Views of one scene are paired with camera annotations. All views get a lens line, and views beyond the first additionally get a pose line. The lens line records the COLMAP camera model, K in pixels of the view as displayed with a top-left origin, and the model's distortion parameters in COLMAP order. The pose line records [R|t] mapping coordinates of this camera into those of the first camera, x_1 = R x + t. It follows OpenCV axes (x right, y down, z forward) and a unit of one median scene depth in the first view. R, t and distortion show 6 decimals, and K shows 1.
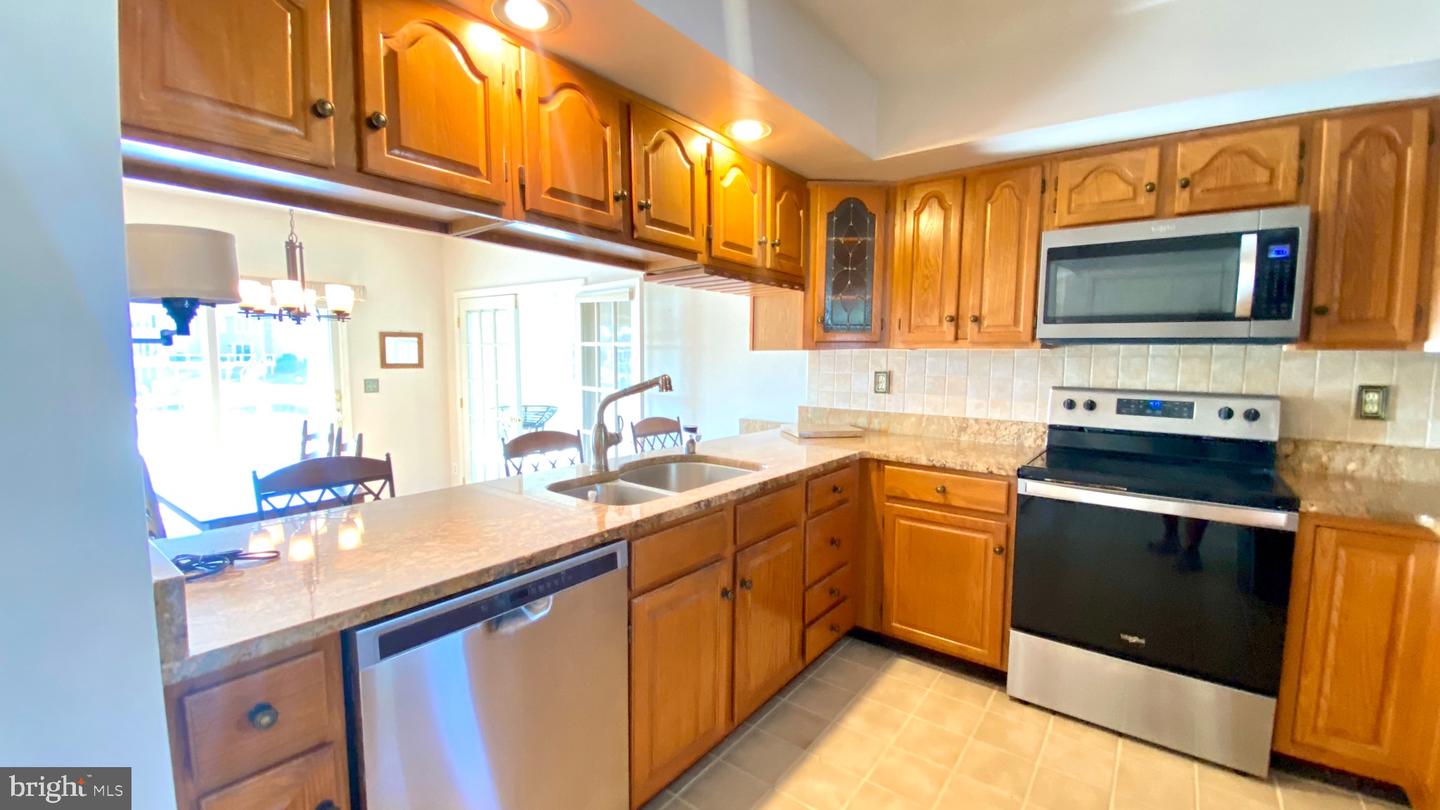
lens RADIAL K [[578.5, 0, 696.6], [0, 578.5, 406.4], [0, 0, 1]] dist [-0.004780, -0.010286]
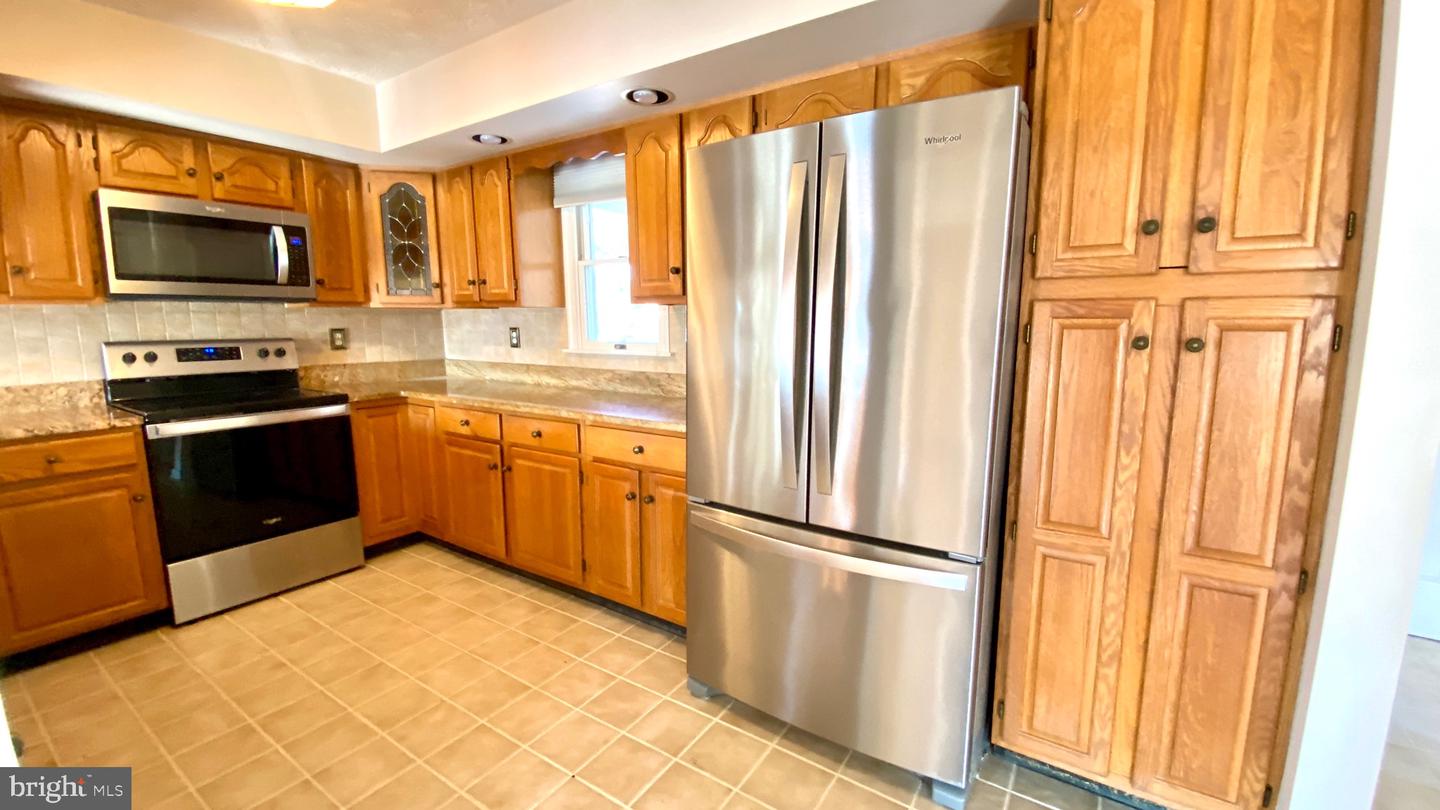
lens RADIAL K [[578.5, 0, 728.5], [0, 578.5, 409.6], [0, 0, 1]] dist [-0.004780, -0.010286]
pose [[-0.093273, -0.157318, 0.983133, -0.567935], [0.089273, 0.982139, 0.165629, 0.017252], [-0.991630, 0.103216, -0.077563, 0.007073]]
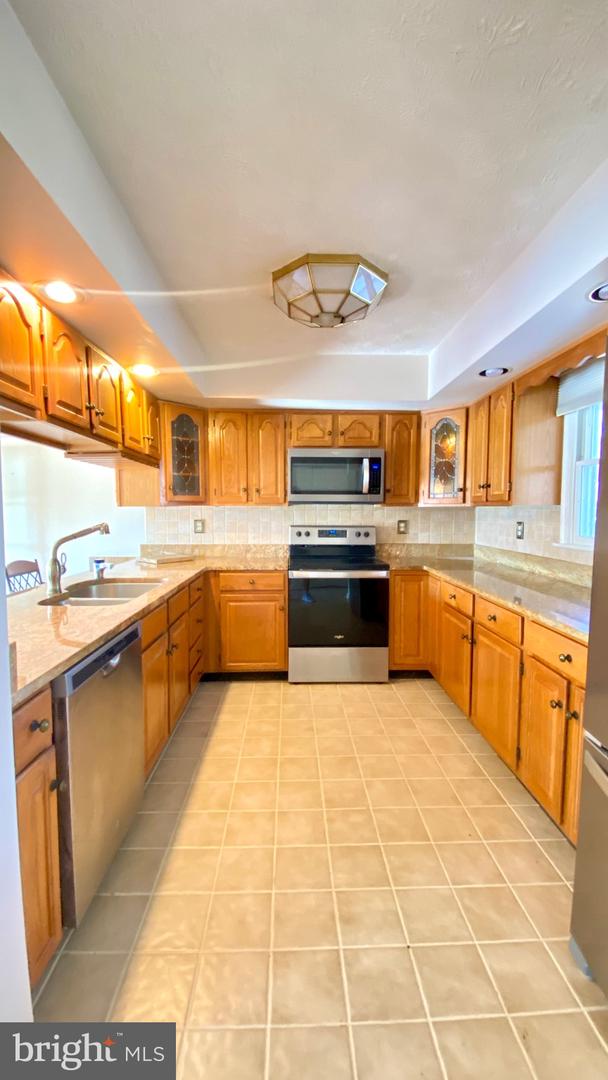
lens RADIAL K [[433.3, 0, 301.0], [0, 433.3, 539.3], [0, 0, 1]] dist [0.002795, -0.001323]
pose [[0.765459, -0.048131, 0.641682, -0.362522], [0.061648, 0.998097, 0.001326, 0.015747], [-0.640525, 0.038543, 0.766970, -0.180985]]
